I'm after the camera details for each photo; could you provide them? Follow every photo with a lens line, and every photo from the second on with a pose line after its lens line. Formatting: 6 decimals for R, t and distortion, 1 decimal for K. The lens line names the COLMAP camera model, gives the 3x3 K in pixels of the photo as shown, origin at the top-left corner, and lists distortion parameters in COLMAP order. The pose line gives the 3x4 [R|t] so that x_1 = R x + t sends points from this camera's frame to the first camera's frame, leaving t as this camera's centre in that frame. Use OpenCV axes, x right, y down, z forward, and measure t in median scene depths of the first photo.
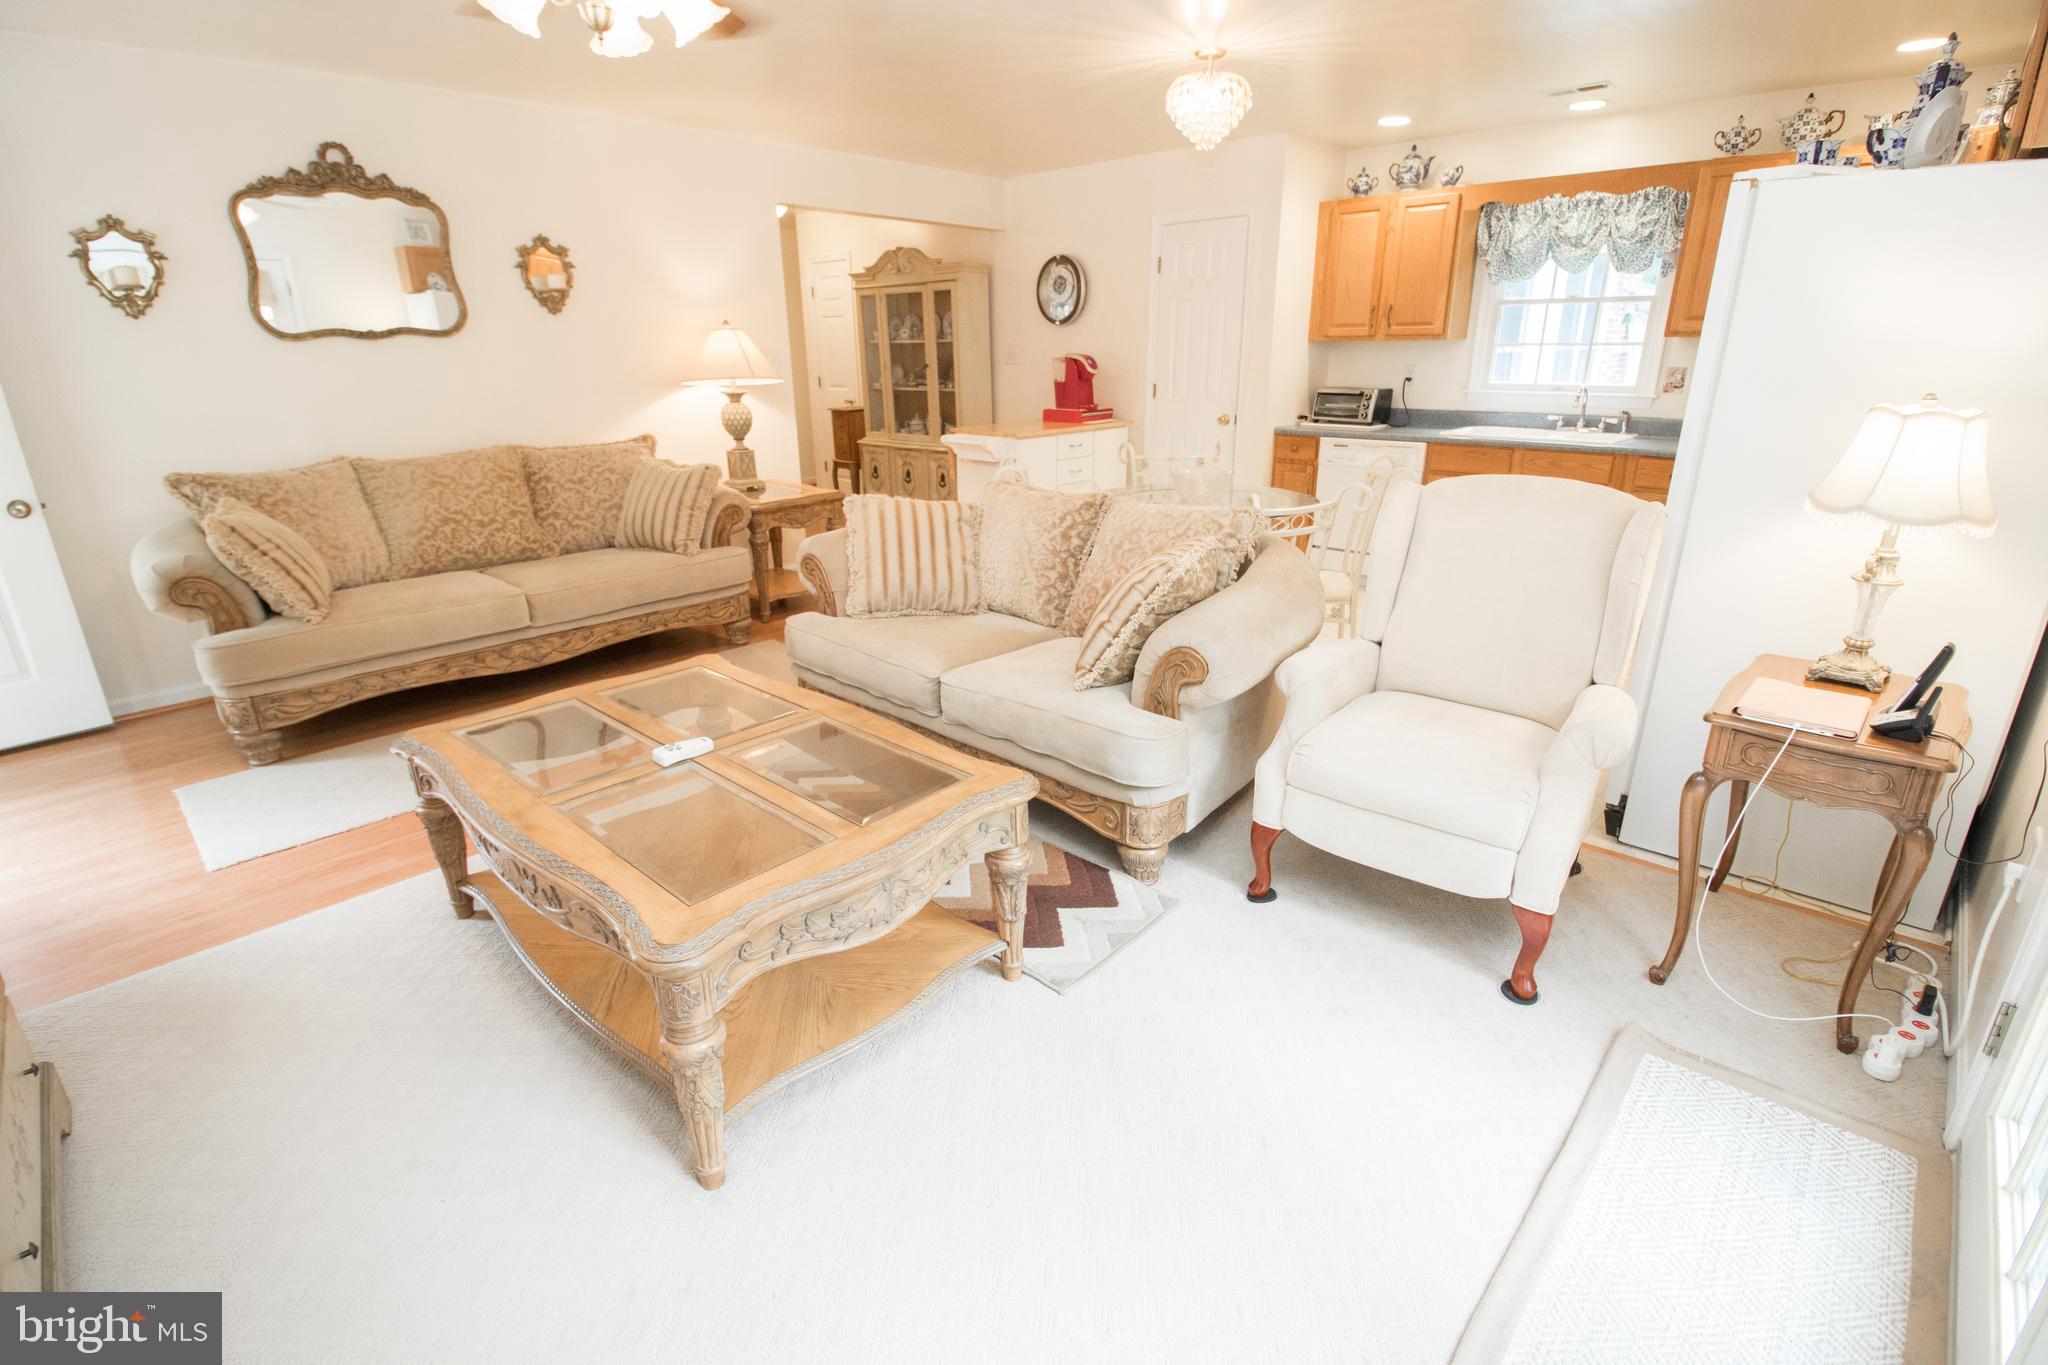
lens RADIAL K [[960.5, 0, 1004.0], [0, 960.5, 680.1], [0, 0, 1]] dist [-0.001014, -0.010667]
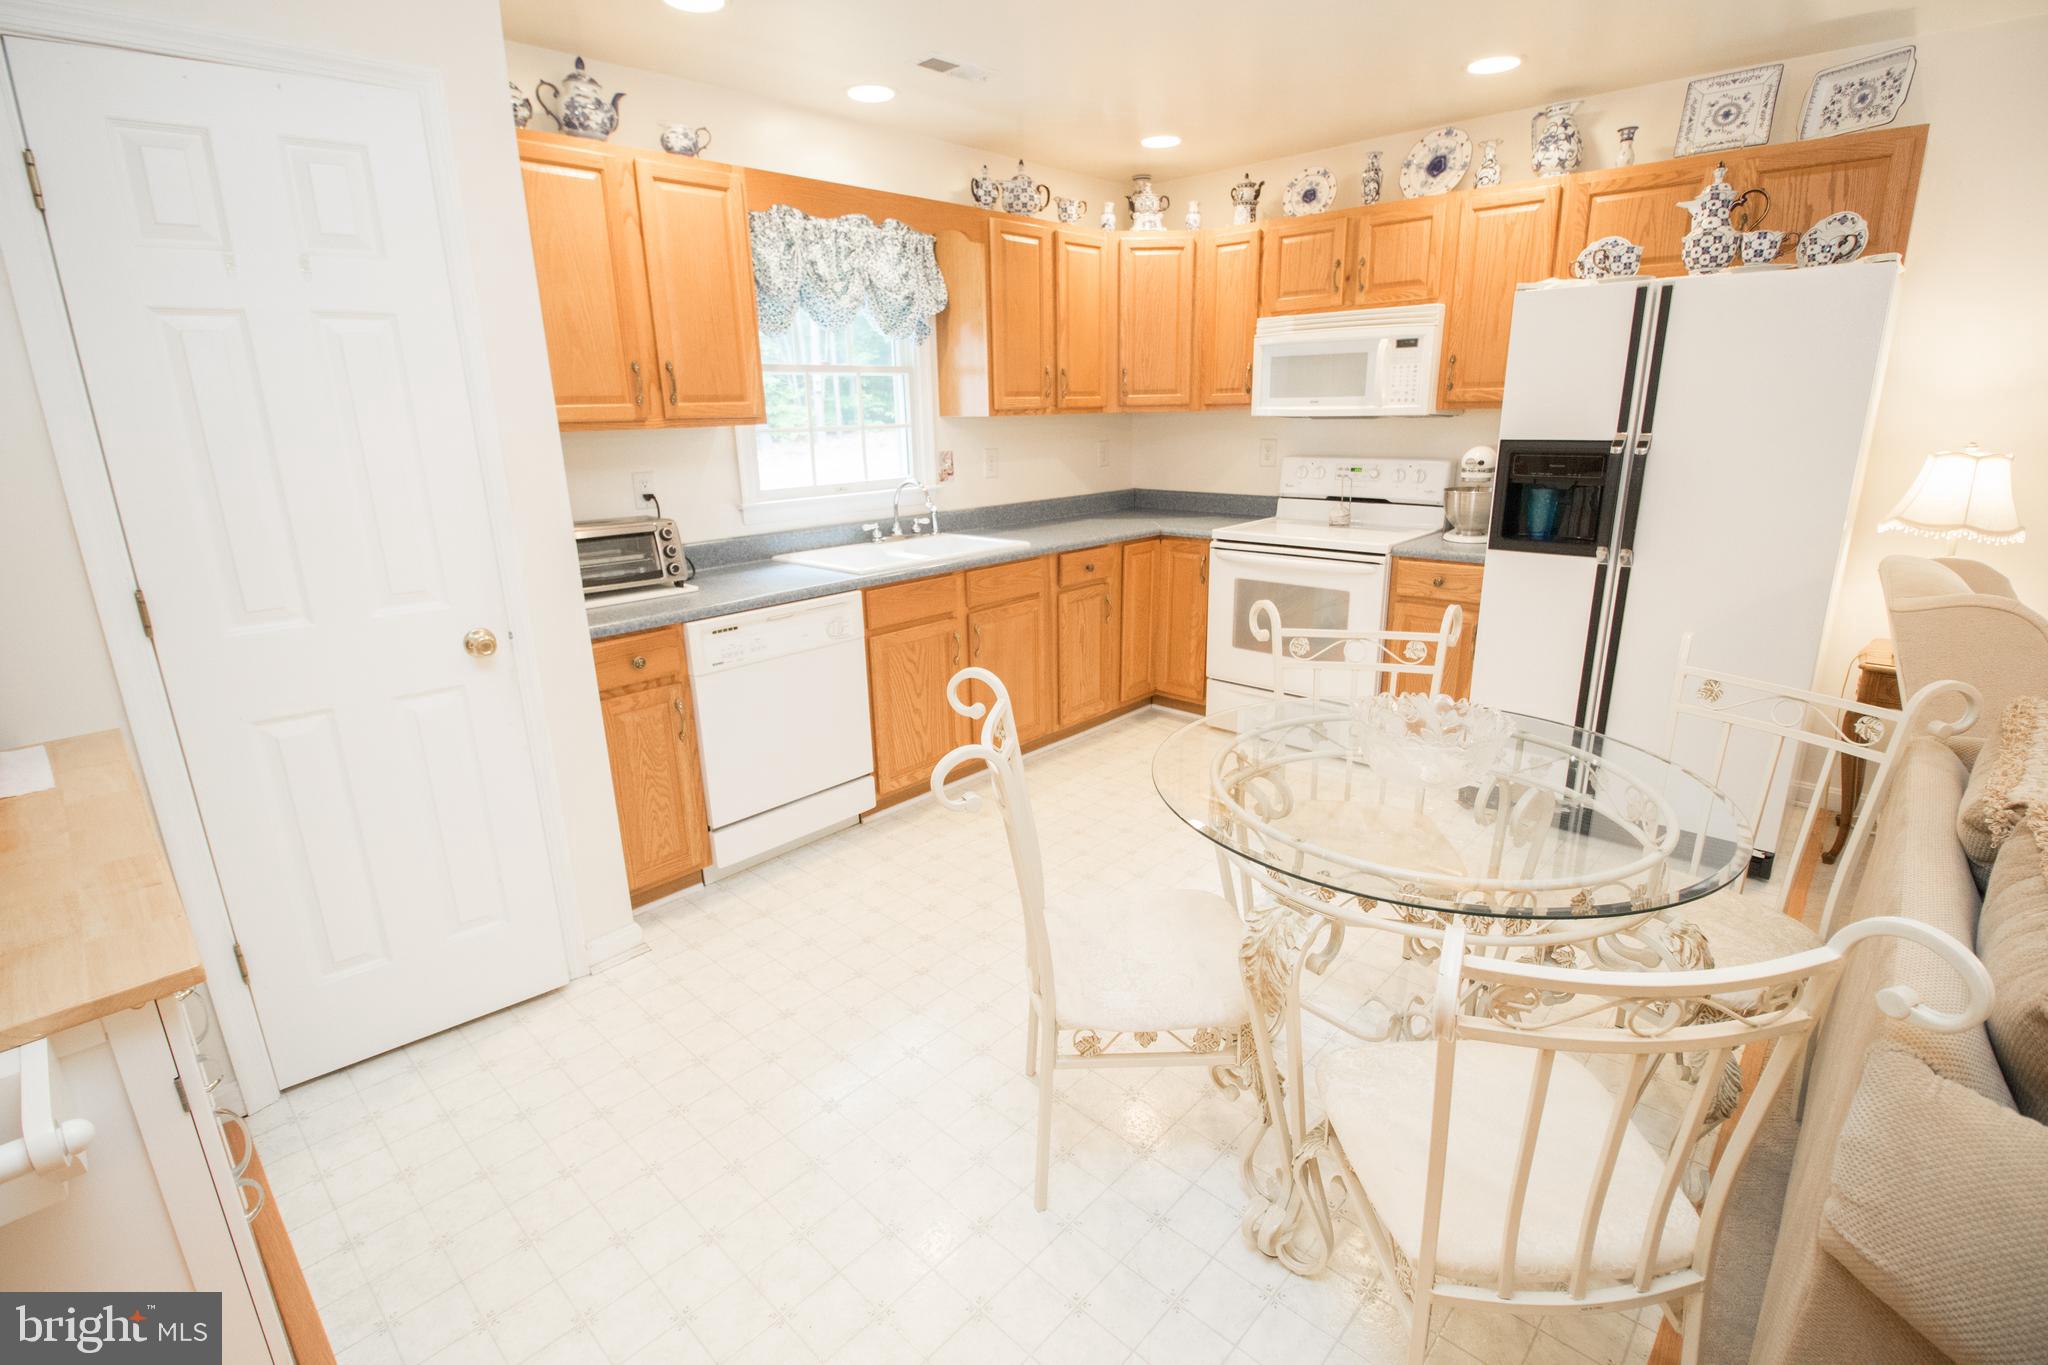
lens RADIAL K [[947.3, 0, 1022.1], [0, 947.3, 675.0], [0, 0, 1]] dist [-0.002977, -0.009091]
pose [[-0.003140, -0.258041, 0.966129, -0.143155], [0.352753, 0.903741, 0.242524, -0.297202], [-0.935711, 0.341566, 0.088187, 0.841873]]
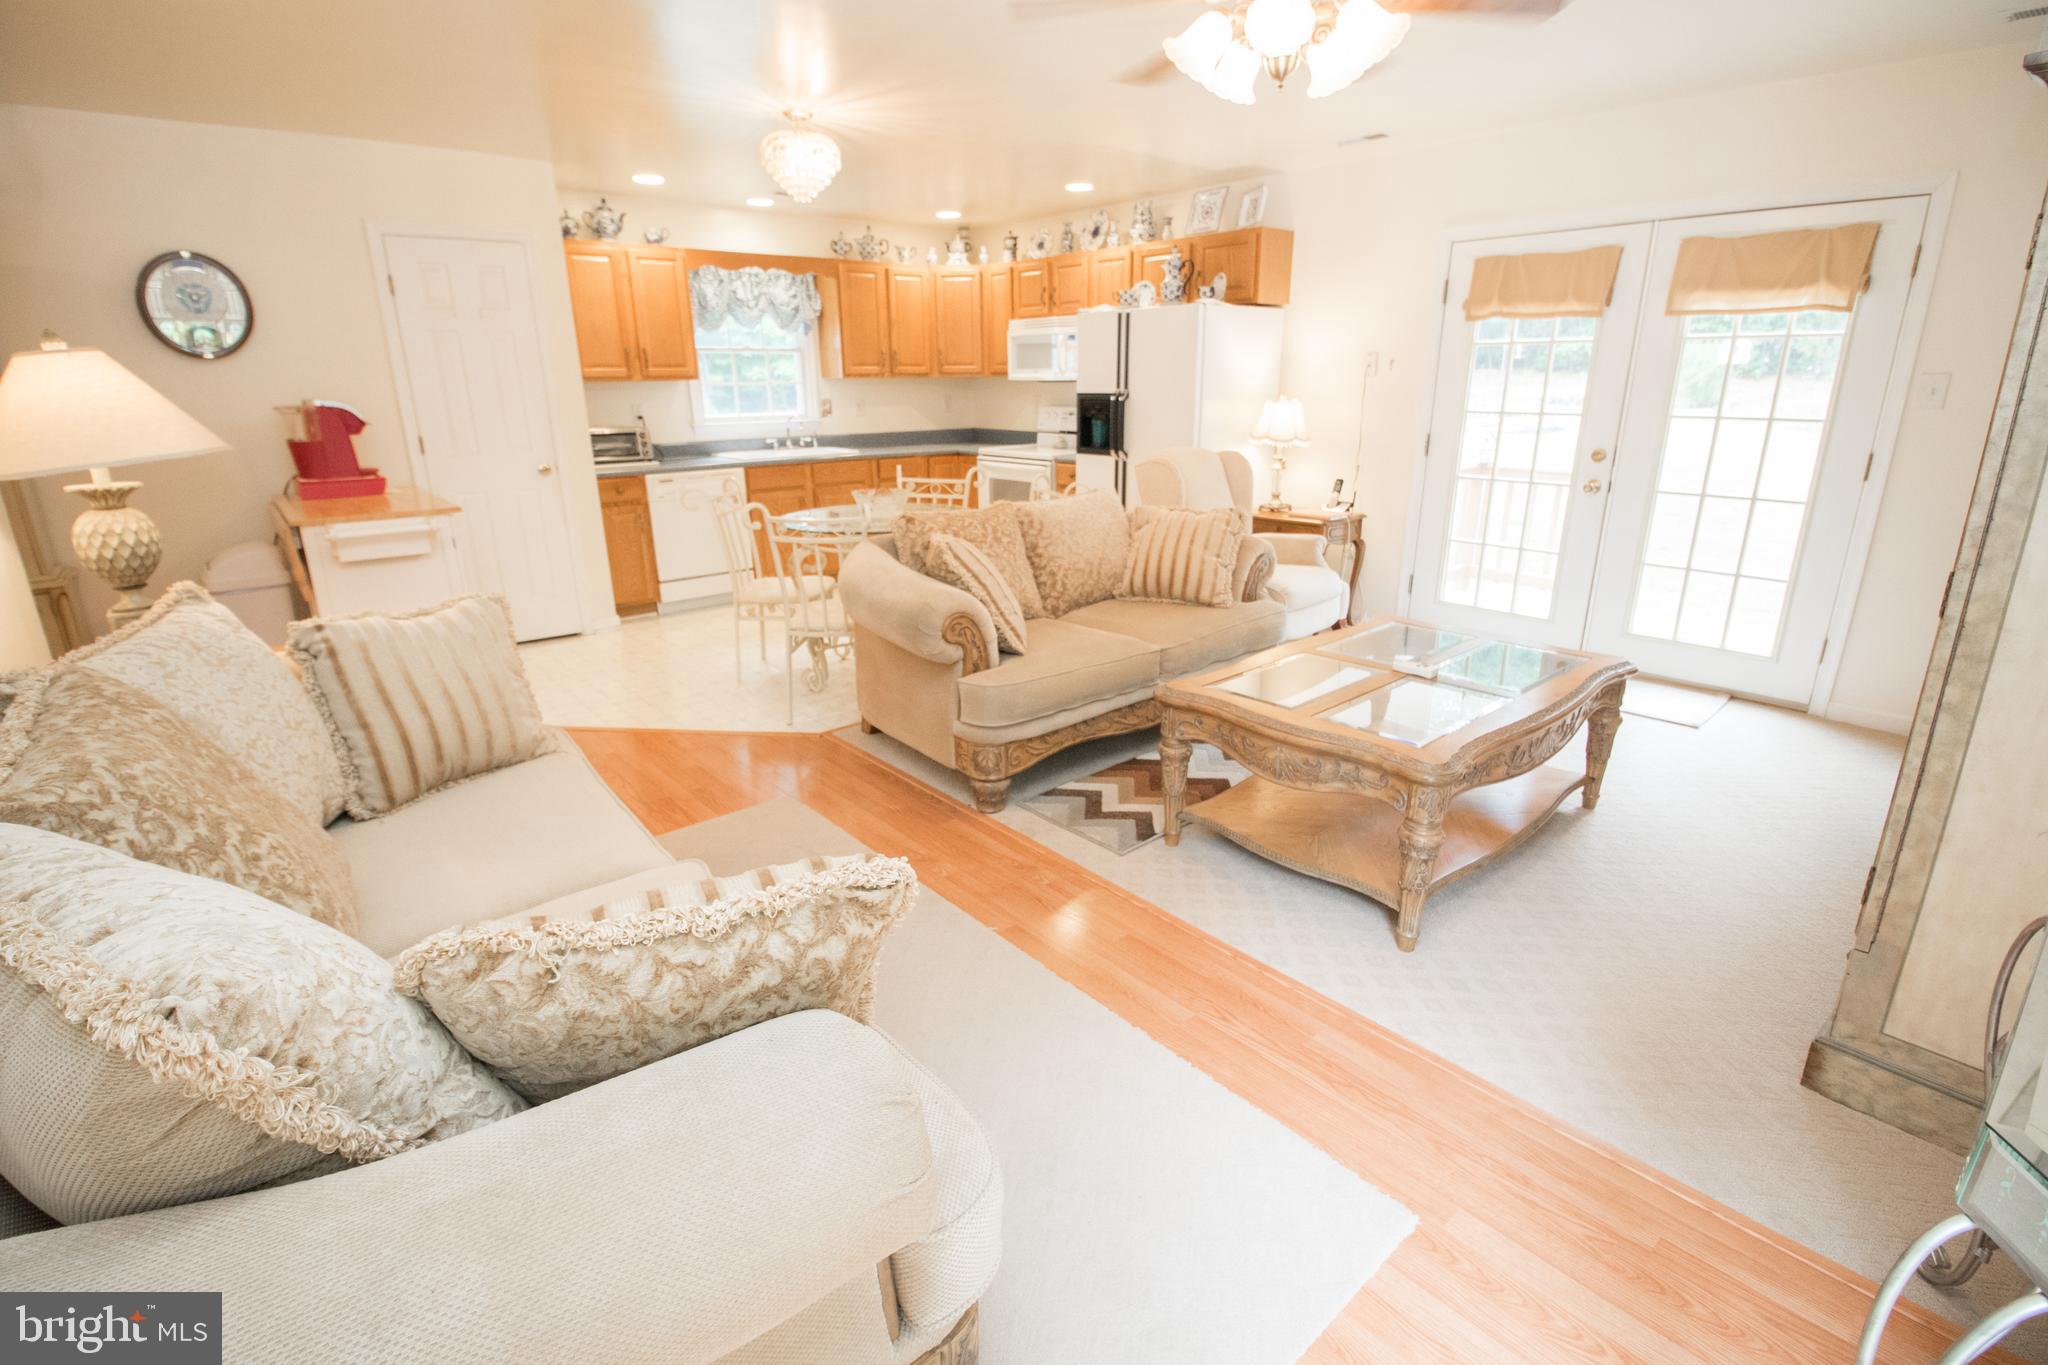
lens RADIAL K [[935.8, 0, 1024.0], [0, 935.8, 682.5], [0, 0, 1]] dist [-0.009791, -0.008821]
pose [[0.102338, -0.294827, 0.950055, -0.649152], [0.338197, 0.908490, 0.245499, -0.168076], [-0.935494, 0.296182, 0.192683, 0.524640]]
